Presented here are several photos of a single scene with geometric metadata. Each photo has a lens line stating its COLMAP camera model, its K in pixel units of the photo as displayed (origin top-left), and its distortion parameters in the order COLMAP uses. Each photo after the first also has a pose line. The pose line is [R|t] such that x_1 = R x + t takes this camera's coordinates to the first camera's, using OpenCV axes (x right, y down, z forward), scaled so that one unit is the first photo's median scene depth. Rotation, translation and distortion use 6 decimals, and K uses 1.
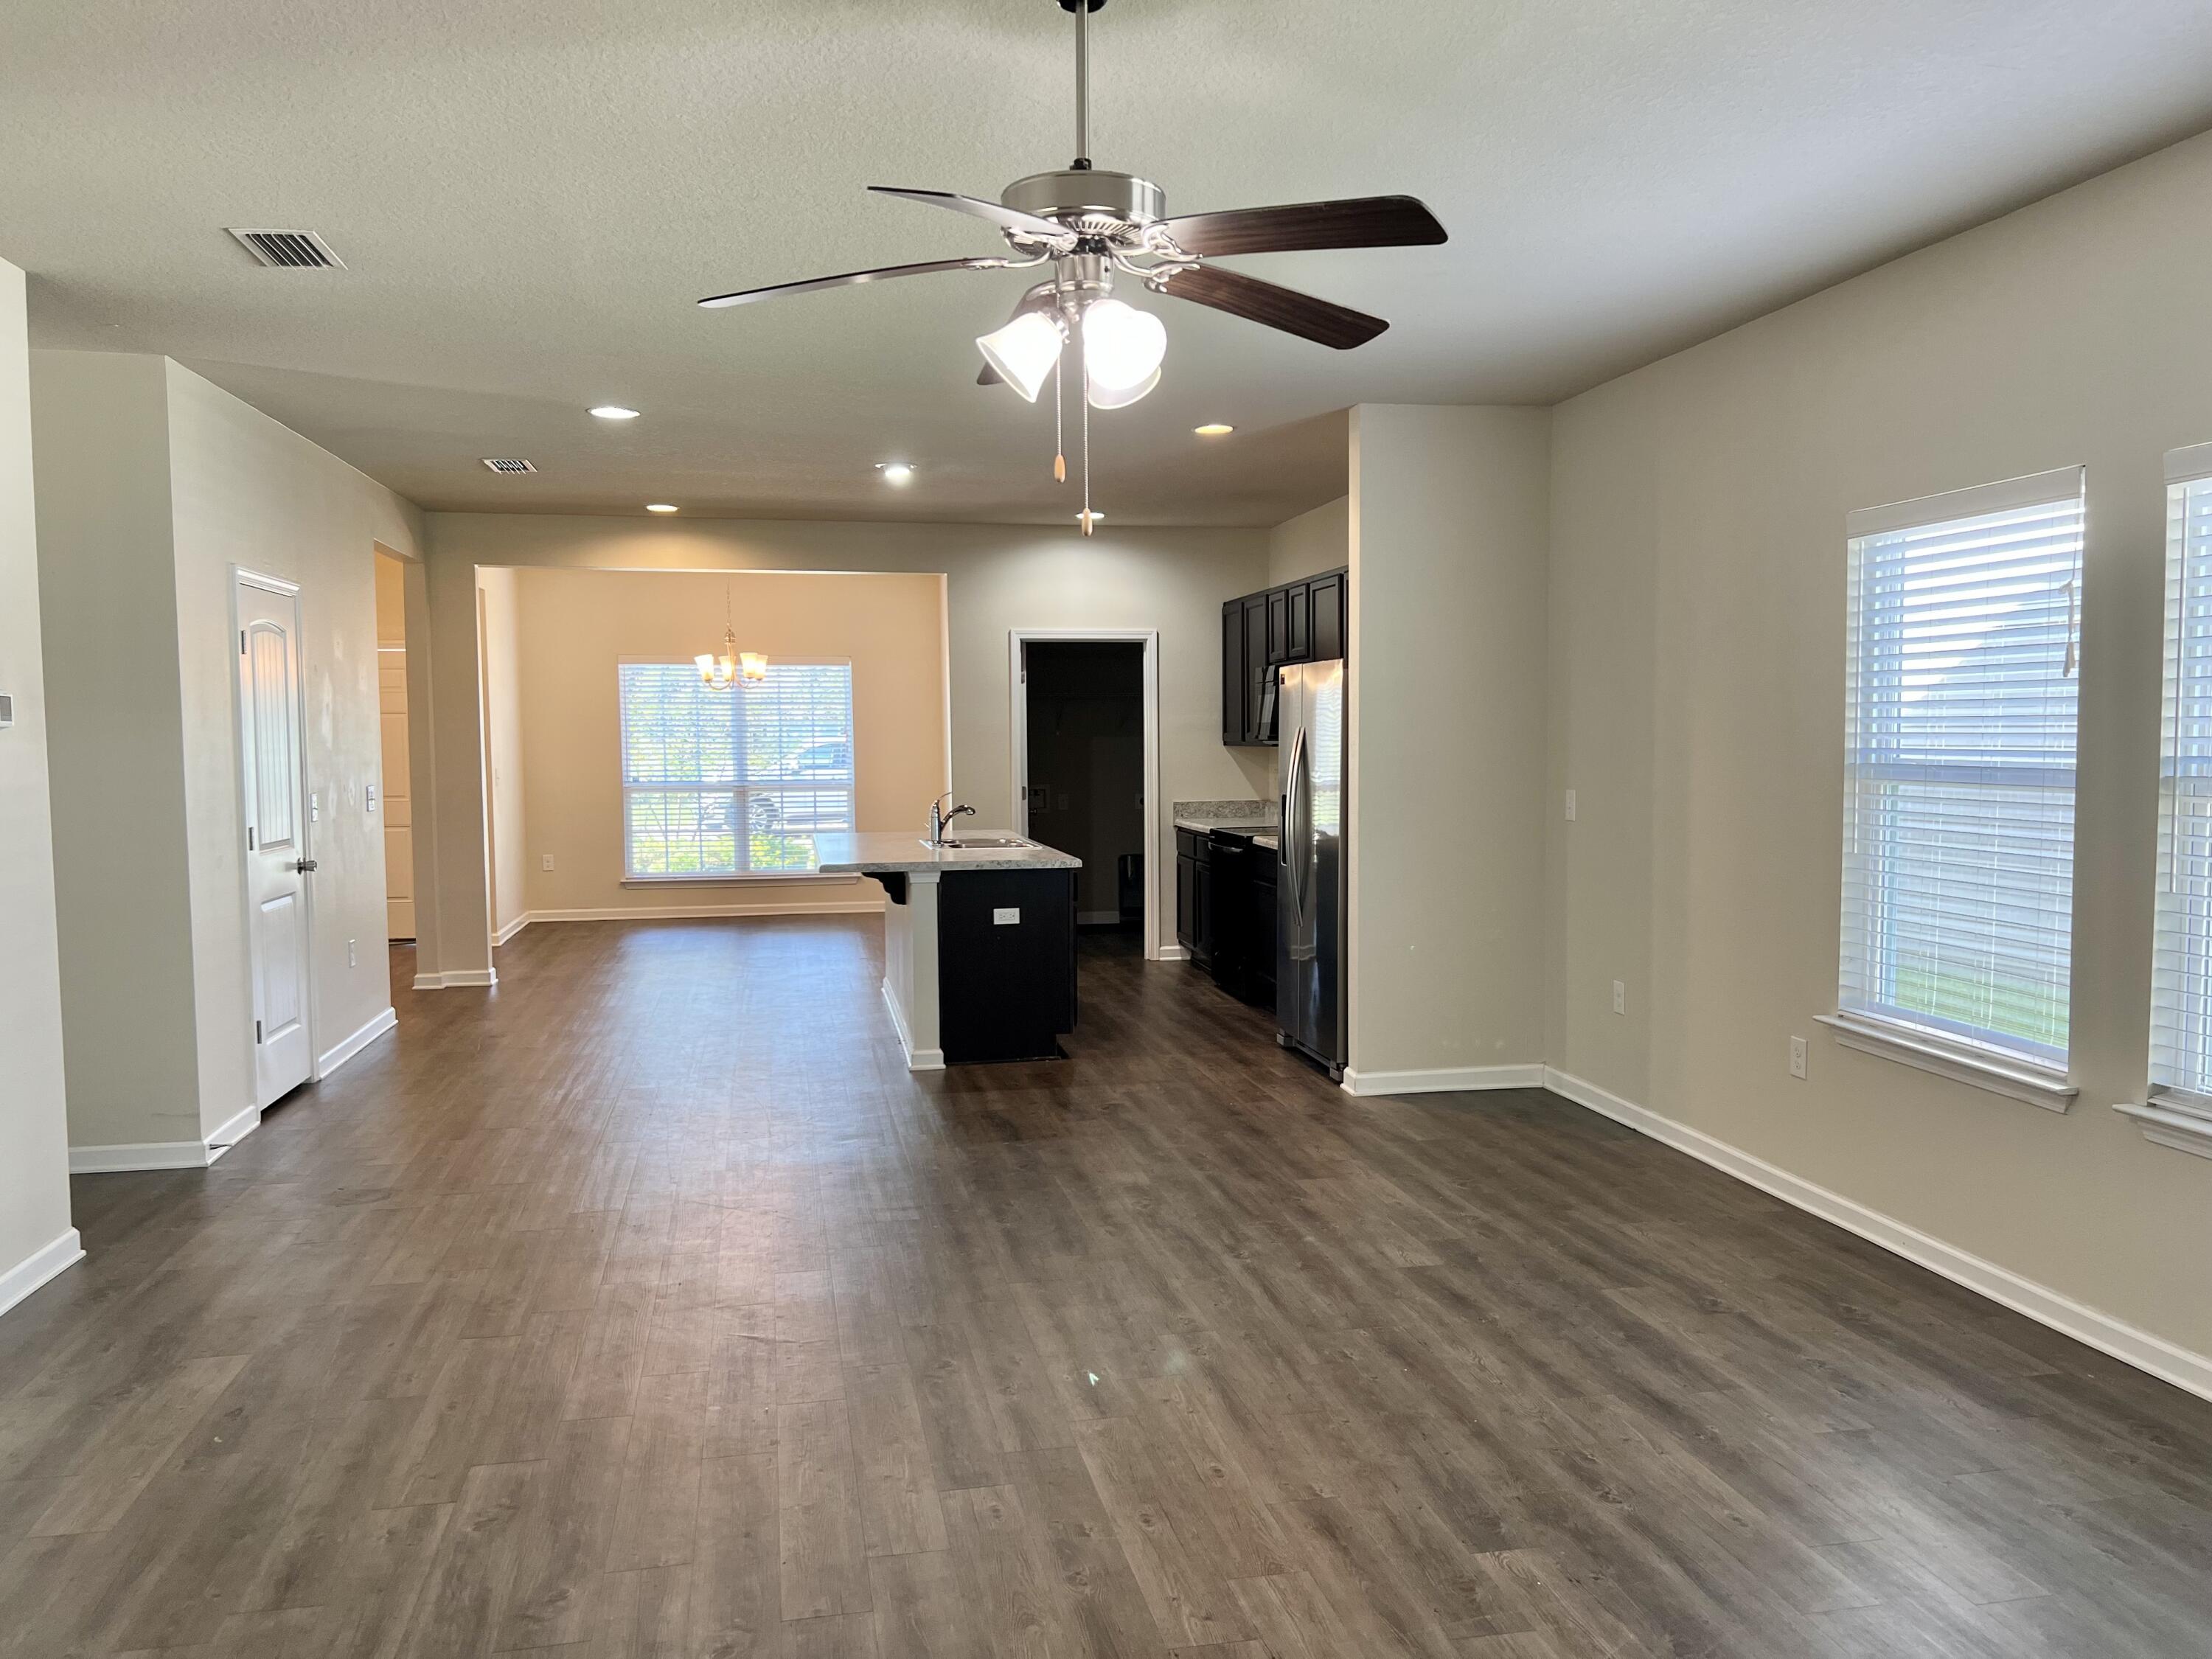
lens RADIAL K [[1650.4, 0, 1106.0], [0, 1650.4, 829.5], [0, 0, 1]] dist [0.000070, -0.004625]
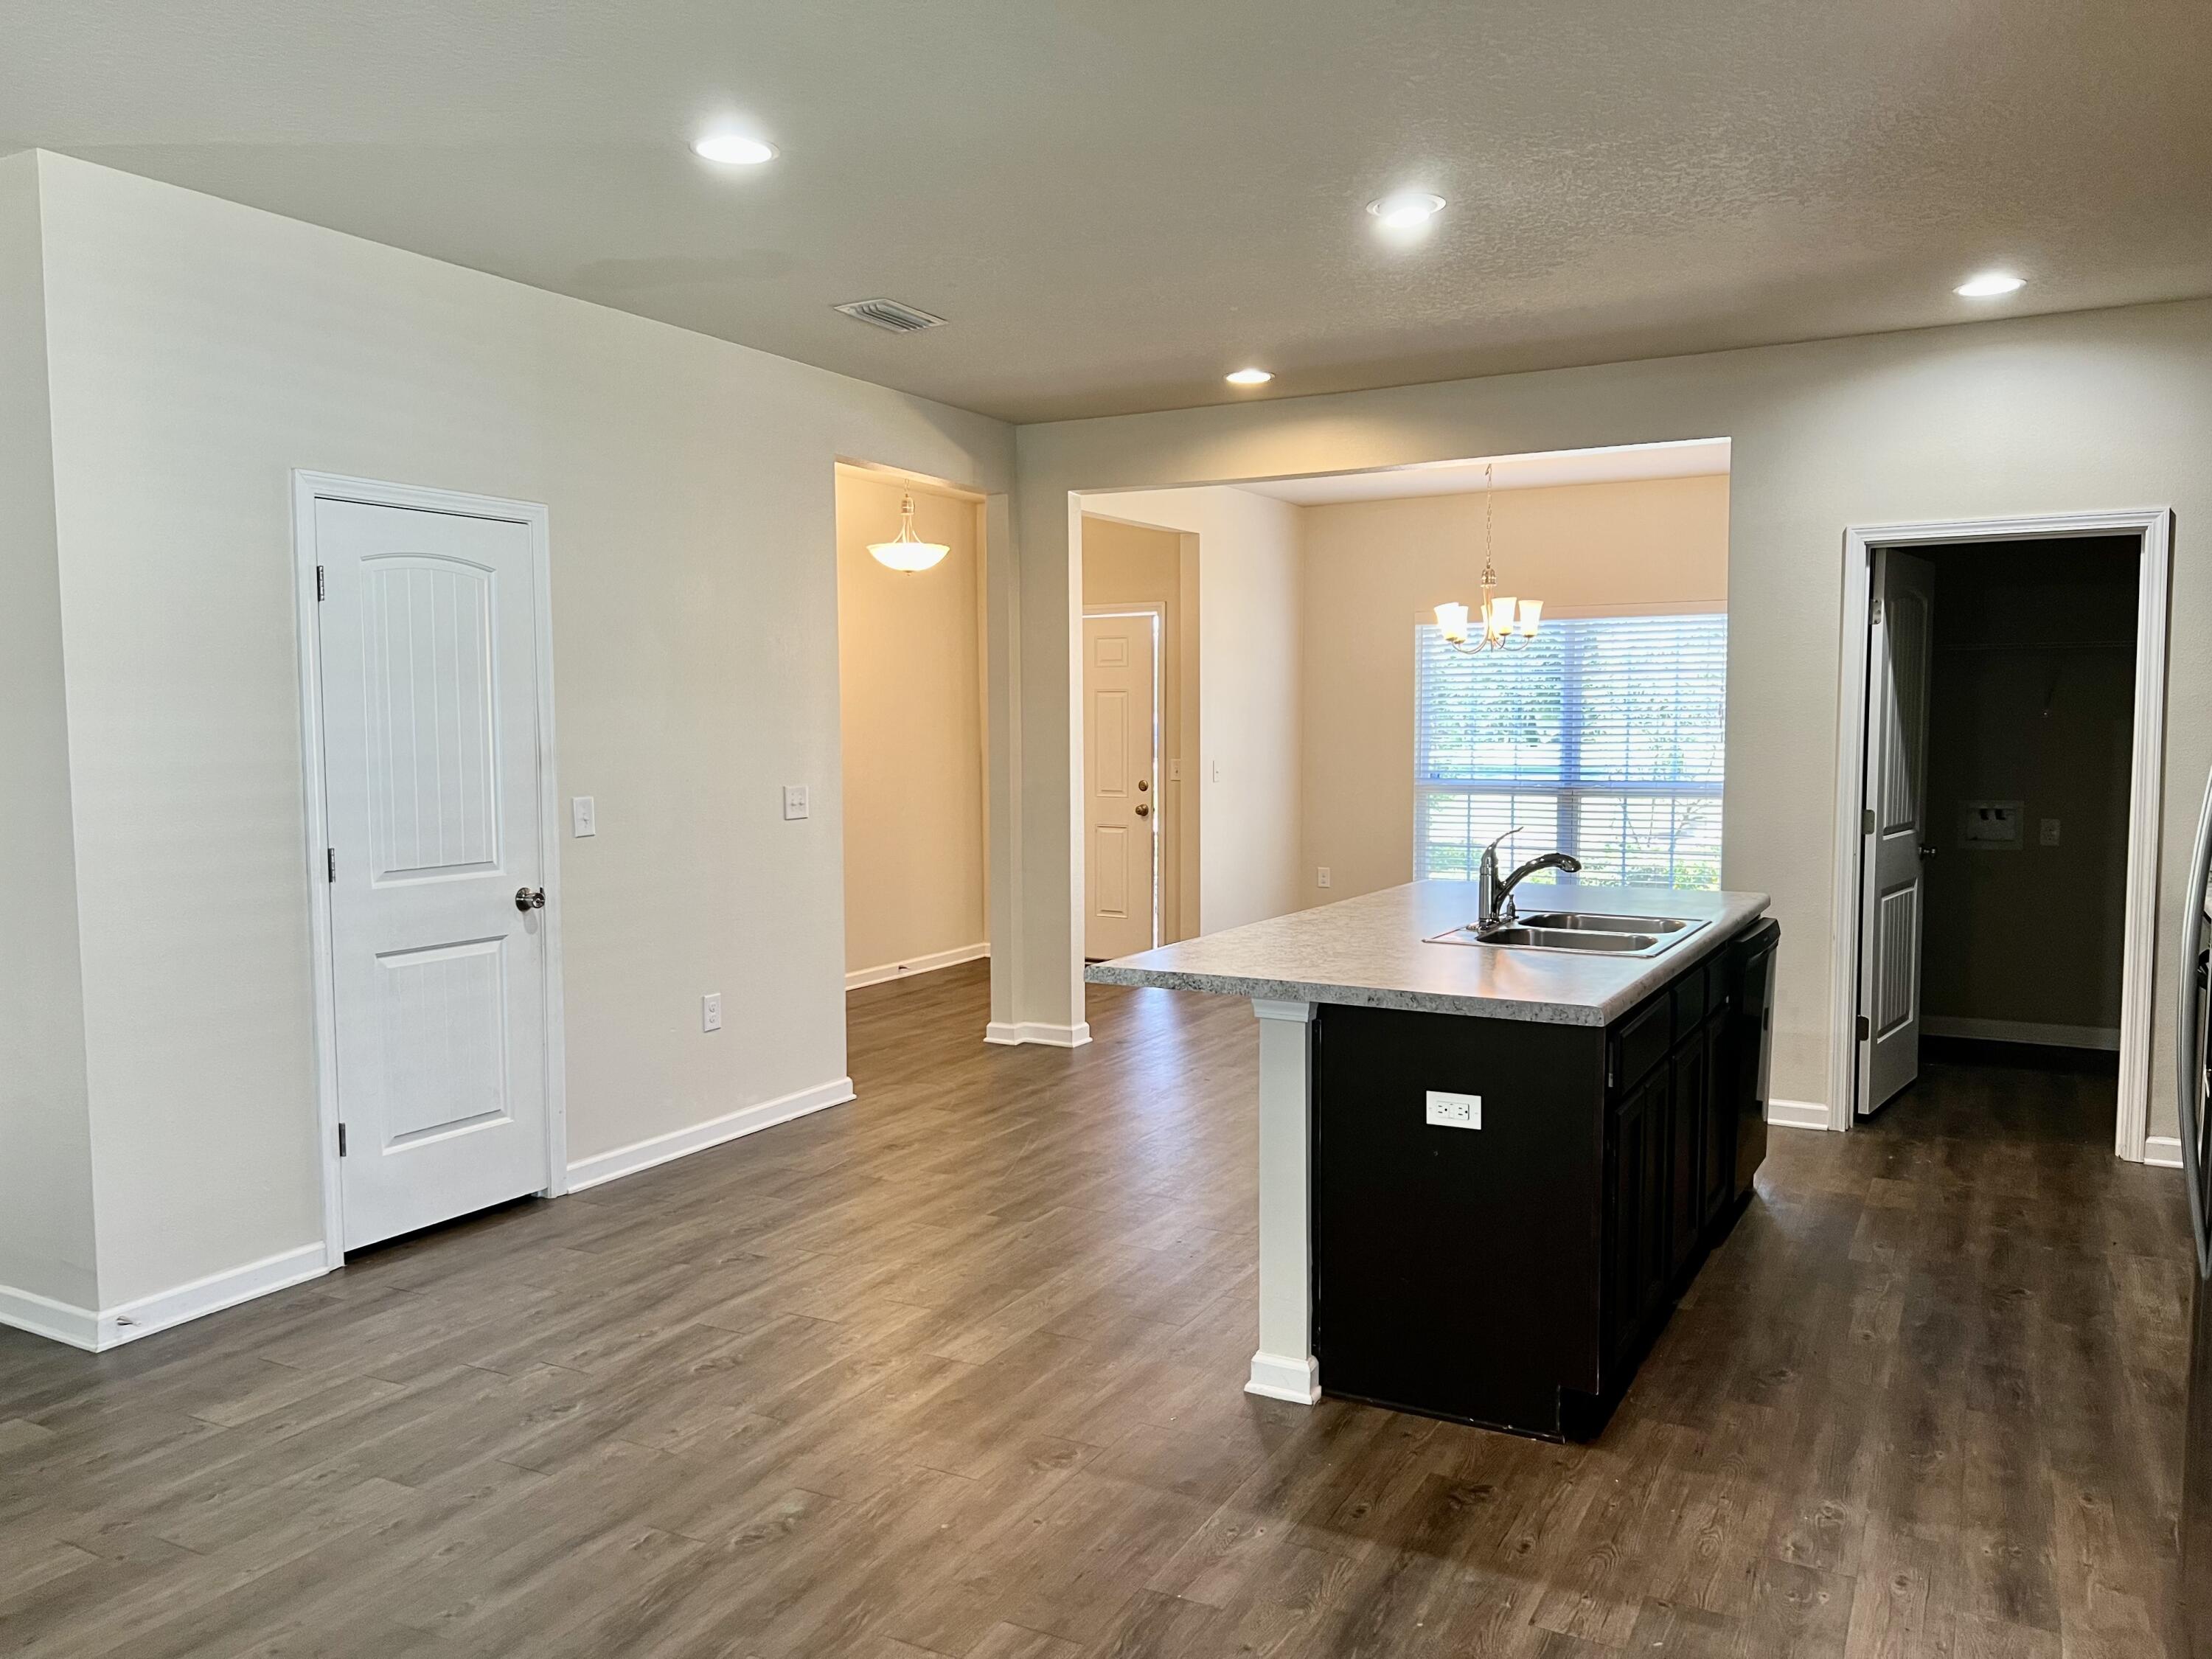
lens RADIAL K [[1650.4, 0, 1106.0], [0, 1650.4, 829.5], [0, 0, 1]] dist [0.000070, -0.004625]
pose [[0.769059, 0.045153, -0.637581, 0.116982], [-0.036321, 0.998977, 0.026936, -0.026230], [0.638145, 0.002443, 0.769912, 0.434030]]
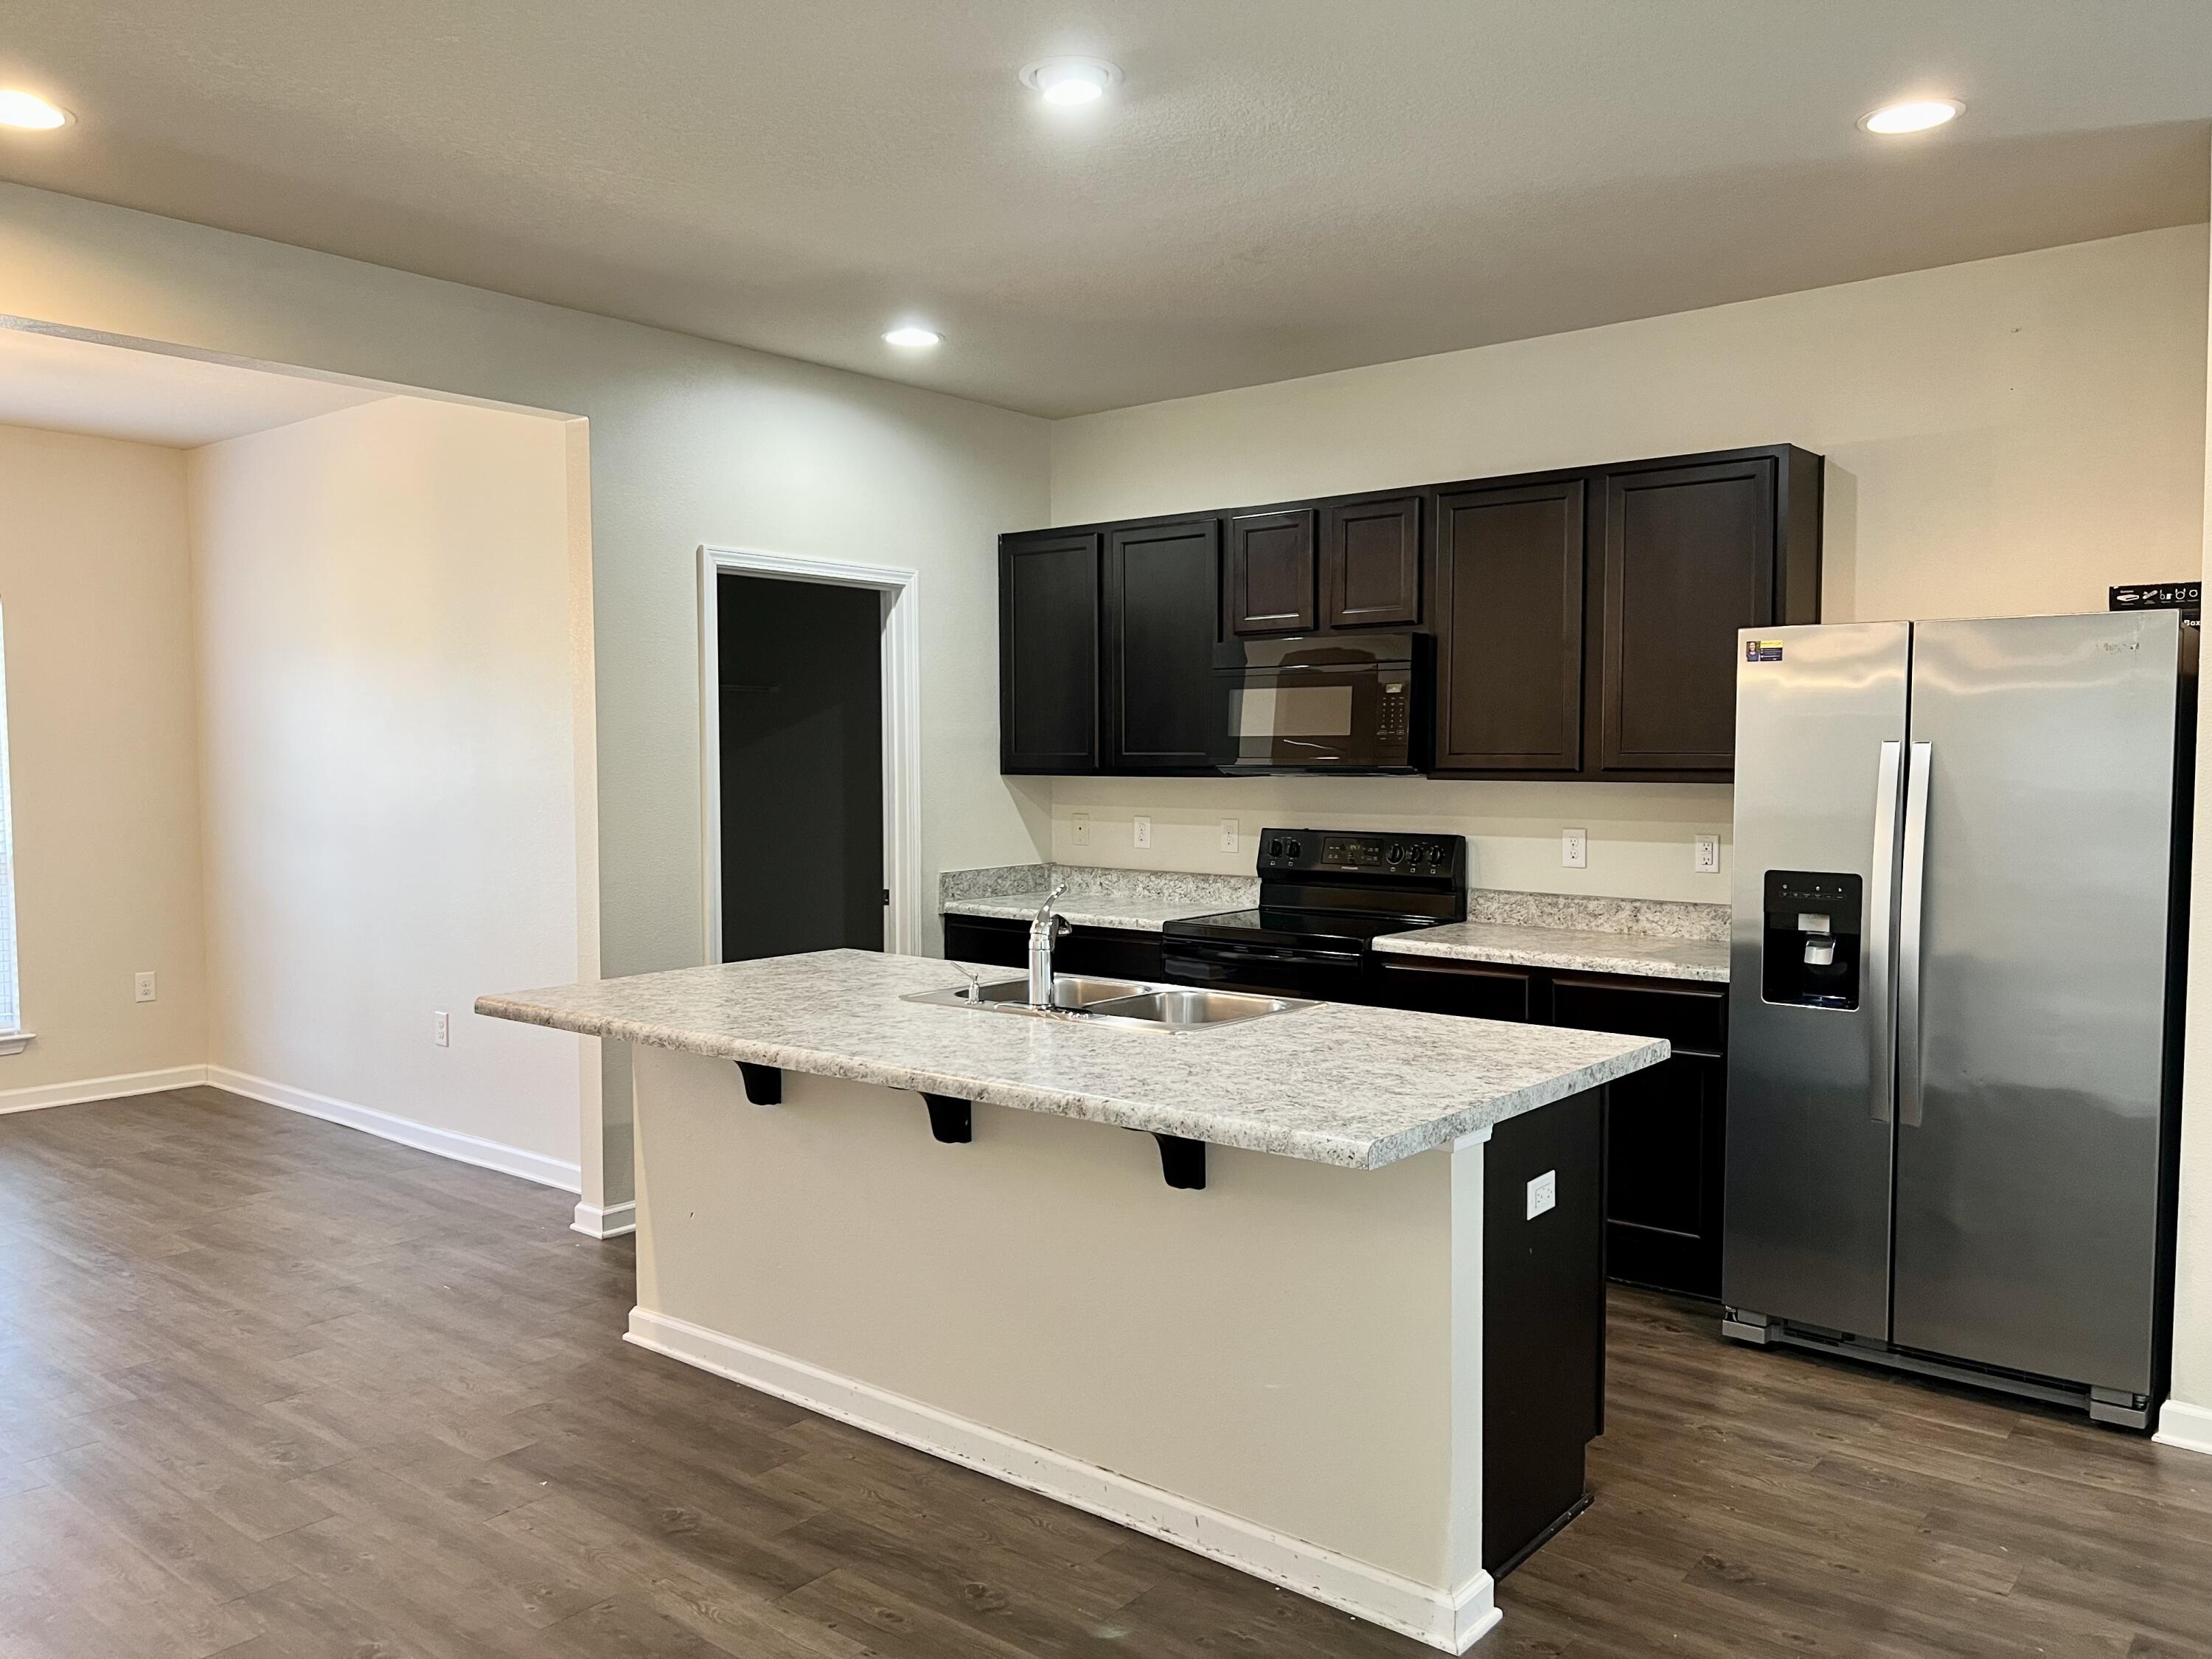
lens RADIAL K [[1650.4, 0, 1106.0], [0, 1650.4, 829.5], [0, 0, 1]] dist [0.000070, -0.004625]
pose [[0.767753, -0.023041, 0.640332, -0.300140], [0.032505, 0.999467, -0.003009, -0.029932], [-0.639921, 0.023125, 0.768092, 0.562710]]
